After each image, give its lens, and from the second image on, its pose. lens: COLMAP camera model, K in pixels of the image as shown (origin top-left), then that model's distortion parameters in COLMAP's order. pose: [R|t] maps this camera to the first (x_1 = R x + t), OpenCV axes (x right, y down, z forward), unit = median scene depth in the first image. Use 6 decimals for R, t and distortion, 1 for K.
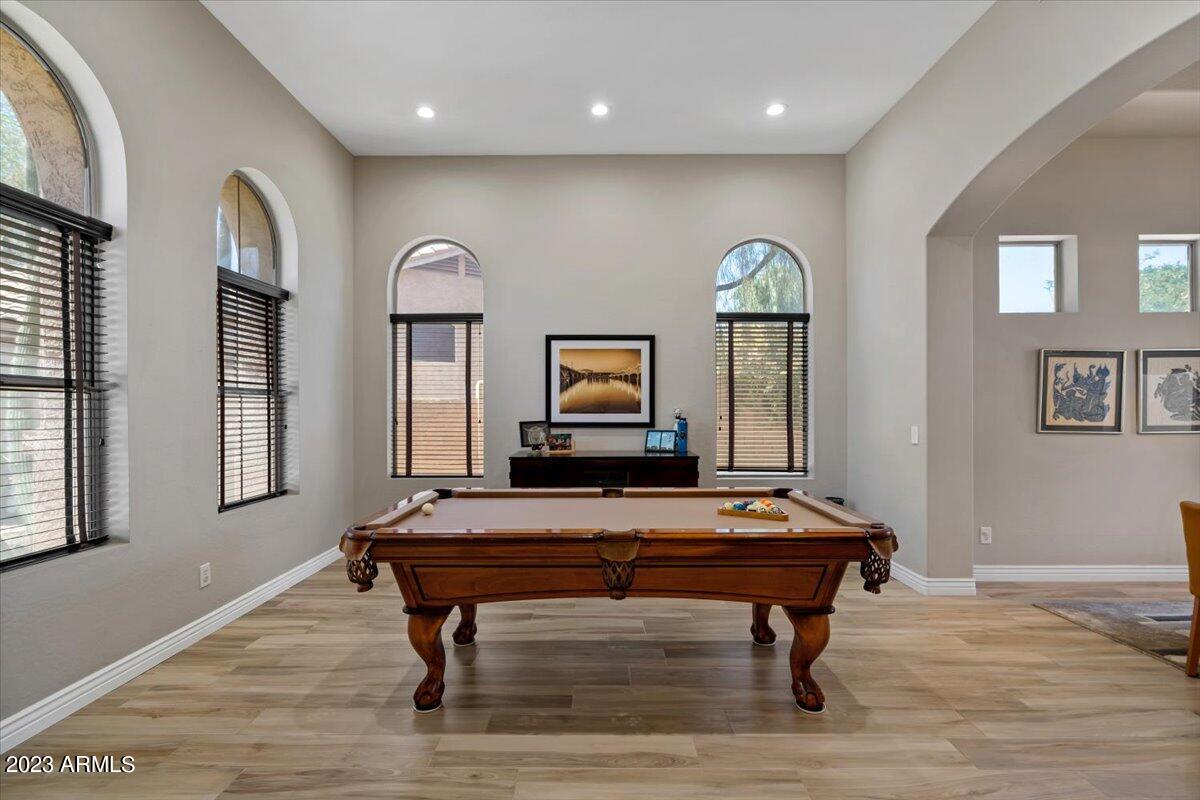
lens RADIAL K [[551.3, 0, 590.2], [0, 551.3, 407.7], [0, 0, 1]] dist [-0.001901, 0.001824]
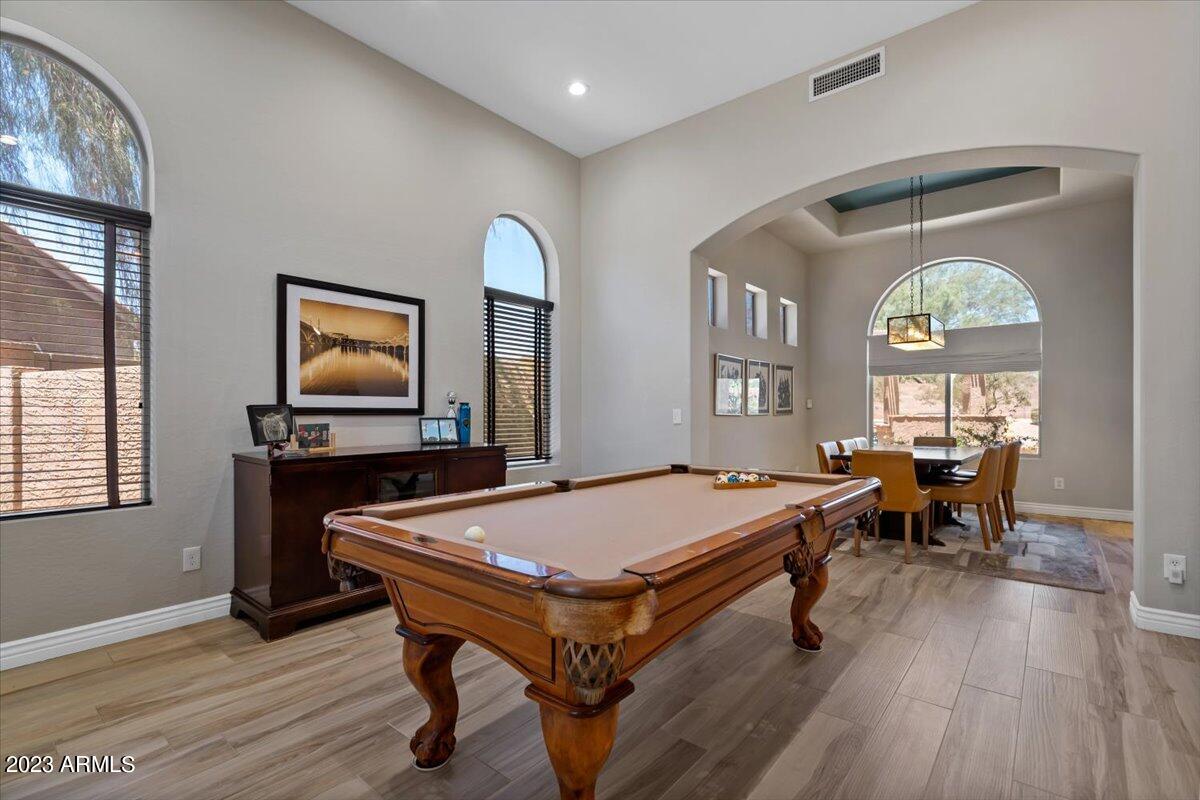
lens RADIAL K [[551.3, 0, 595.4], [0, 551.3, 411.5], [0, 0, 1]] dist [-0.001901, 0.001824]
pose [[0.632406, 0.001338, 0.774636, -0.349246], [-0.002058, 0.999998, -0.000047, 0.030843], [-0.774635, -0.001565, 0.632407, 0.297023]]
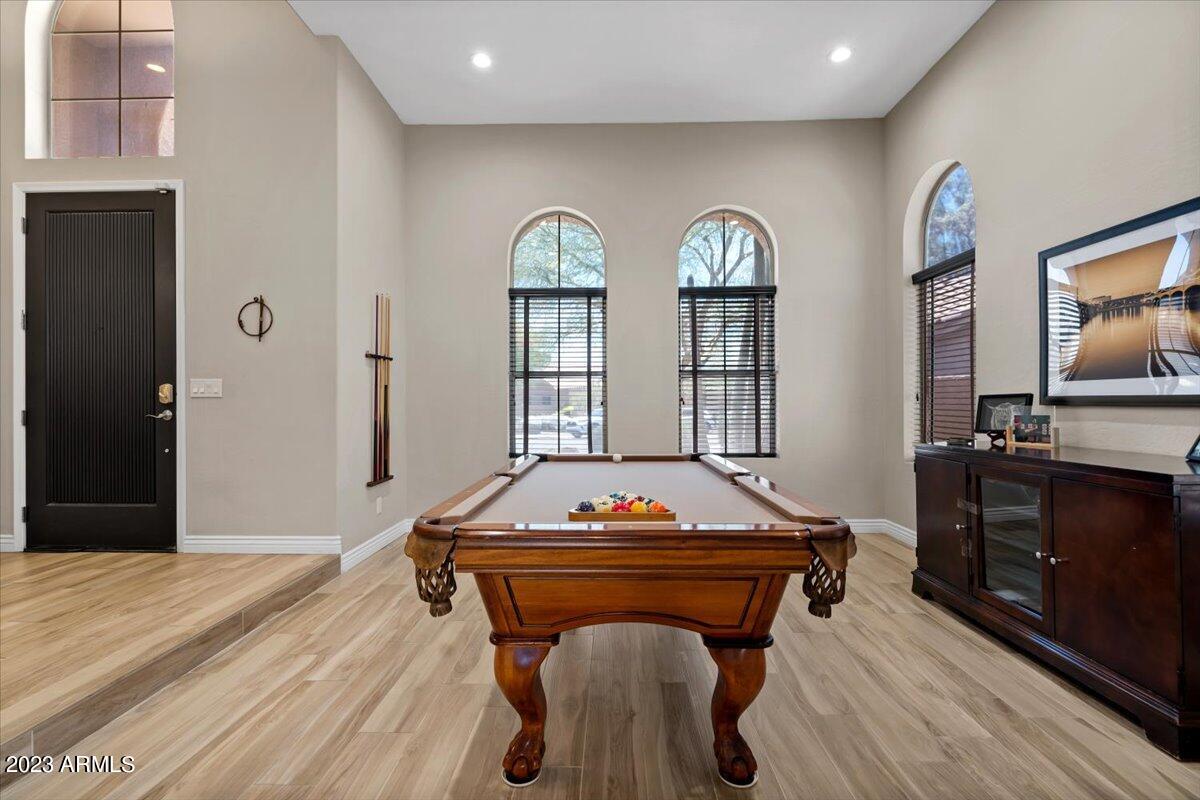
lens RADIAL K [[551.3, 0, 603.3], [0, 551.3, 396.7], [0, 0, 1]] dist [-0.001901, 0.001824]
pose [[-0.004696, -0.007081, -0.999964, 0.527512], [0.008256, 0.999941, -0.007120, 0.027115], [0.999955, -0.008289, -0.004637, 0.524972]]
